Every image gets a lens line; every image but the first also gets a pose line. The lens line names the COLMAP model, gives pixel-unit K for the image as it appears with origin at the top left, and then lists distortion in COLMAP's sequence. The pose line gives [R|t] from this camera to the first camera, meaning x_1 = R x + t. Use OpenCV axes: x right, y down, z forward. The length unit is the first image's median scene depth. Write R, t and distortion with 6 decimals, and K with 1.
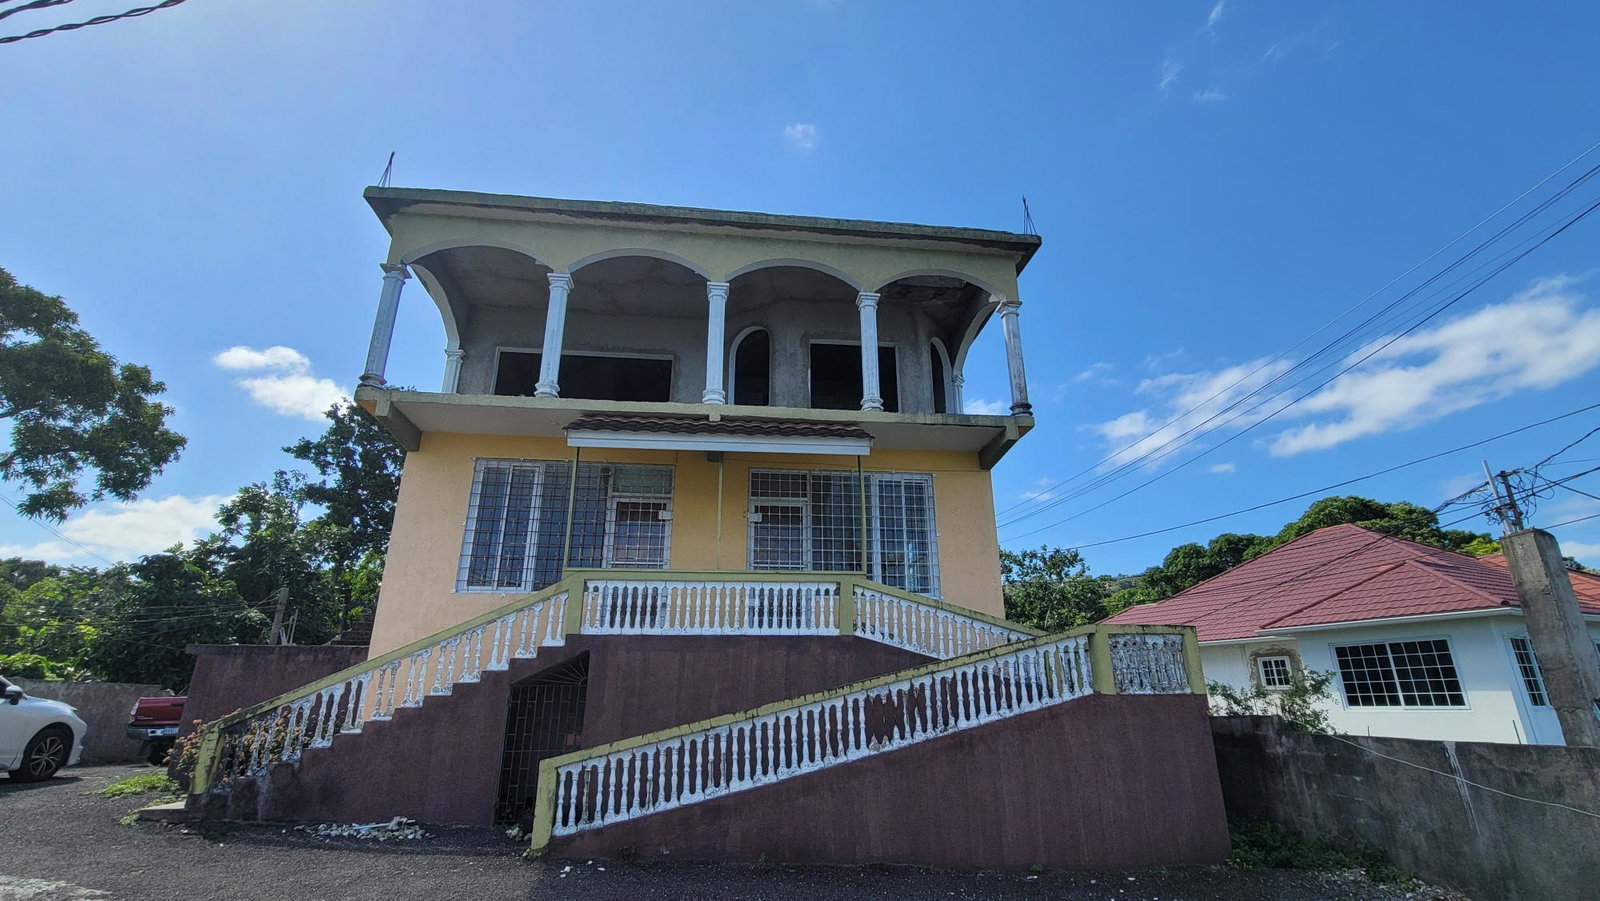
lens RADIAL K [[748.5, 0, 800.0], [0, 748.5, 450.5], [0, 0, 1]] dist [-0.003739, 0.000268]
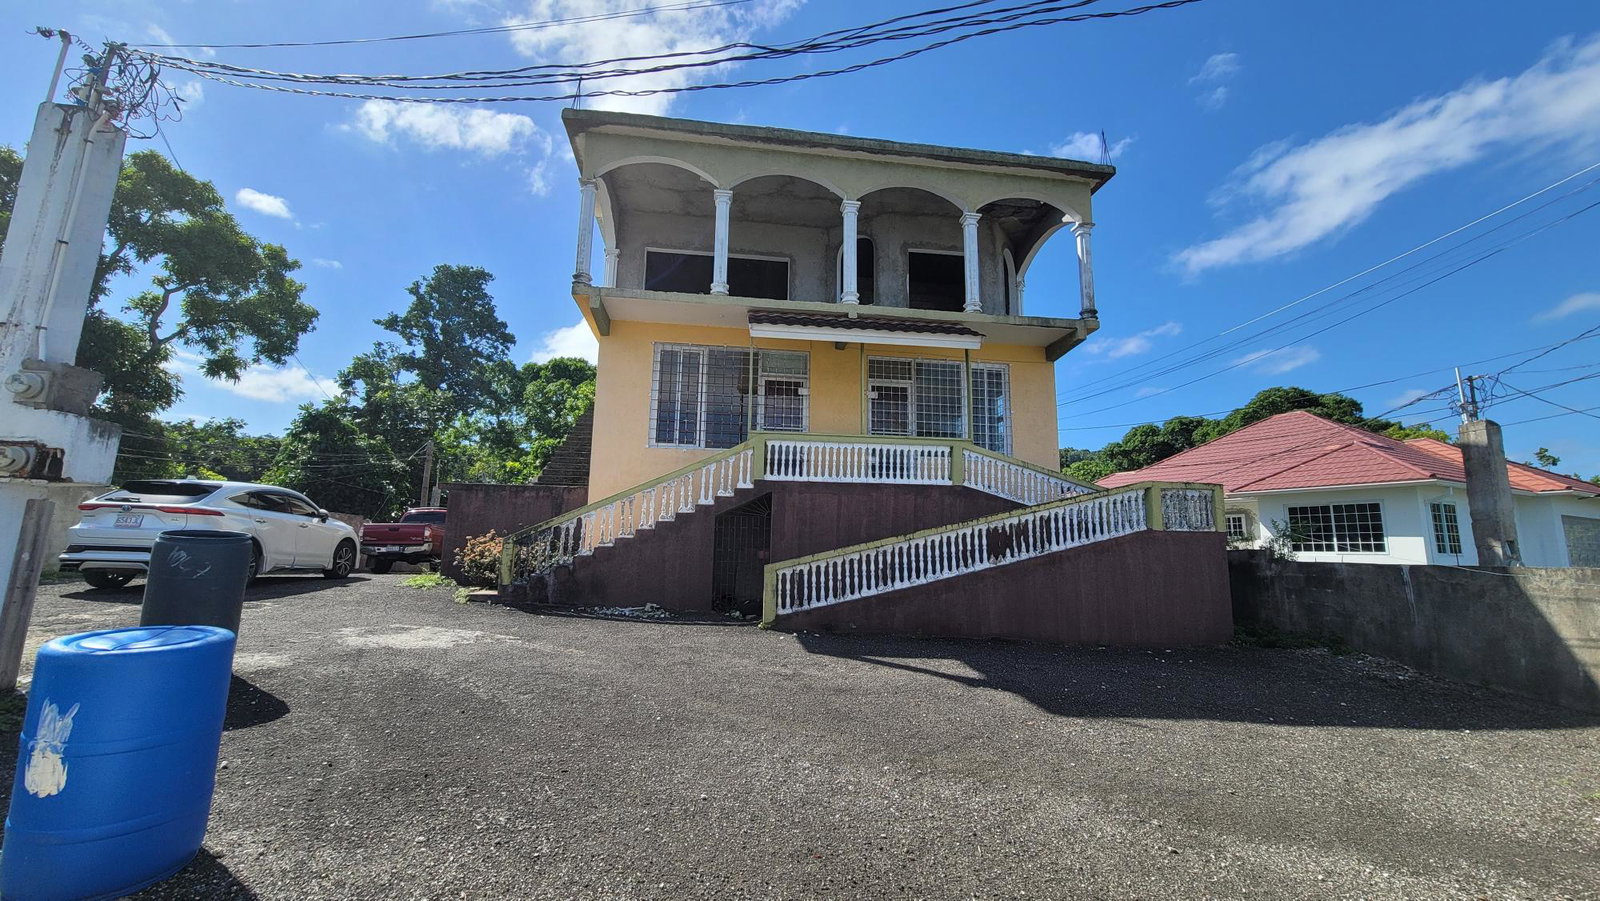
lens RADIAL K [[666.5, 0, 800.0], [0, 666.5, 450.5], [0, 0, 1]] dist [-0.000799, 0.000222]
pose [[0.999558, 0.023798, 0.017790, -0.204723], [-0.026550, 0.984174, 0.175206, -0.013515], [-0.013339, -0.175601, 0.984371, -0.134002]]
